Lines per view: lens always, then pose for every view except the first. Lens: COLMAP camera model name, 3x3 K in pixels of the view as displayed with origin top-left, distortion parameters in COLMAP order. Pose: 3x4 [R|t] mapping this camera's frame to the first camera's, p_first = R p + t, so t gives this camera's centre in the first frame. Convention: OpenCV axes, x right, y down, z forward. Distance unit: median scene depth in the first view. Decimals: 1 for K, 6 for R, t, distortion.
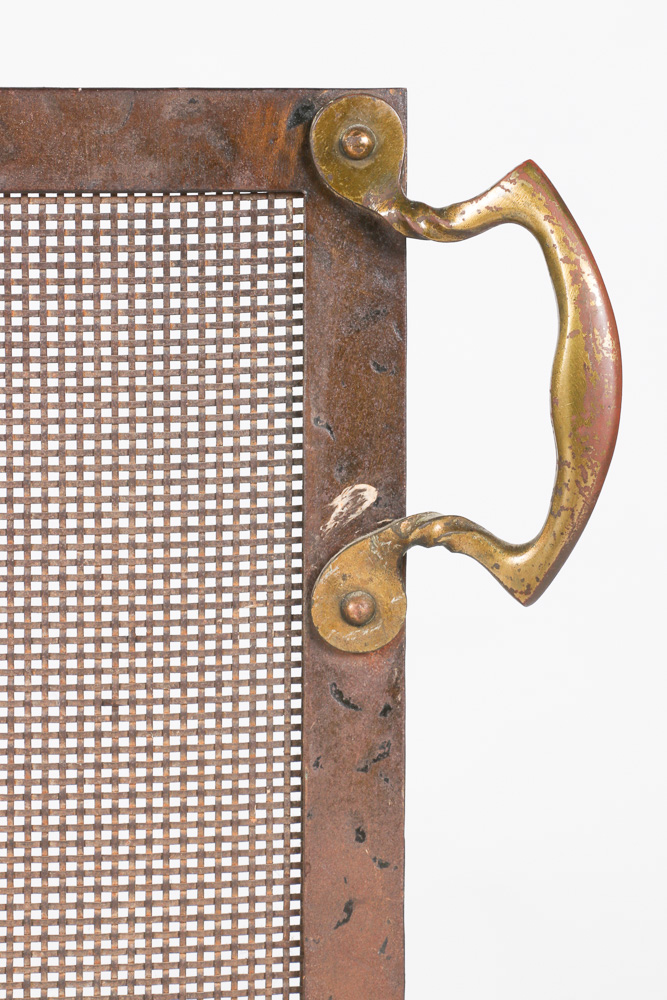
lens RADIAL K [[2443.1, 0, 334.4], [0, 2443.1, 498.9], [0, 0, 1]] dist [0.328923, 0.000000]
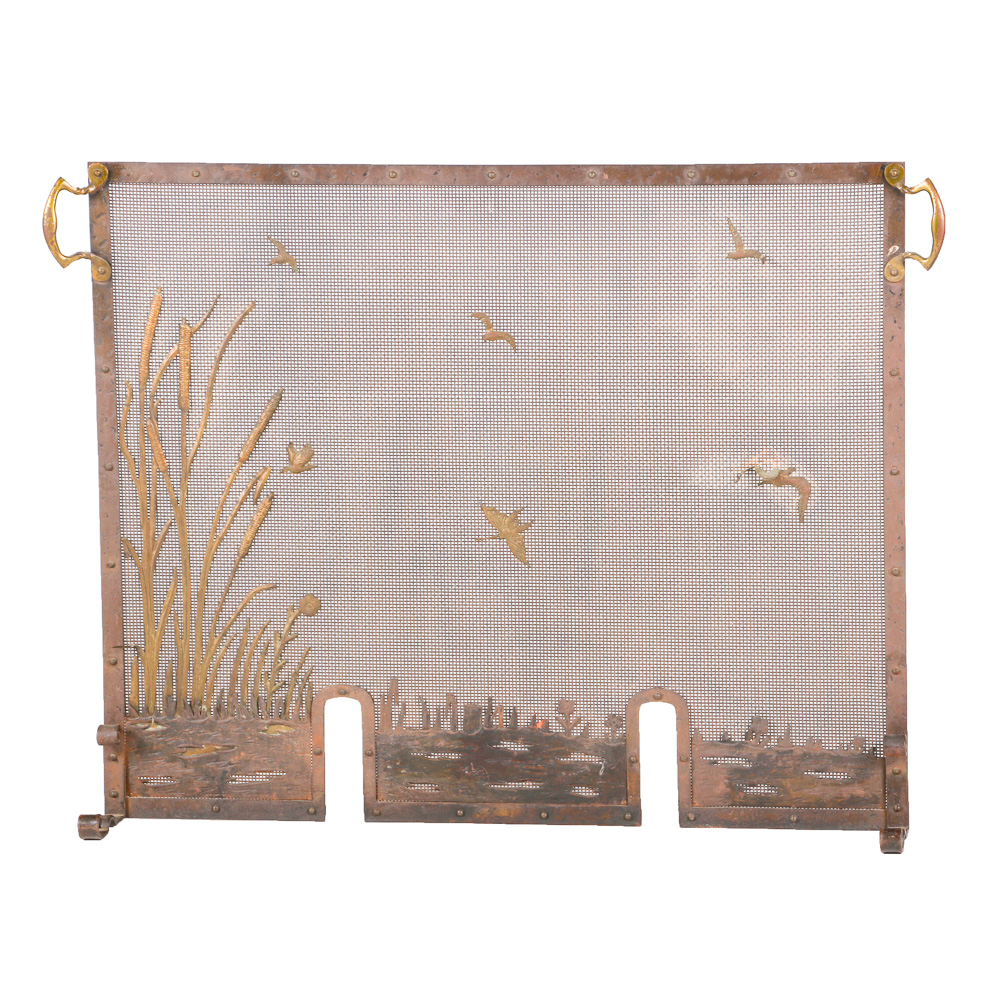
lens RADIAL K [[5120.8, 0, 501.7], [0, 5120.8, 499.5], [0, 0, 1]] dist [0.112022, 0.000000]
pose [[0.979476, 0.010141, -0.201306, 1.254623], [-0.009772, 0.999948, 0.002825, 0.460113], [0.201324, -0.000800, 0.979524, -8.770253]]
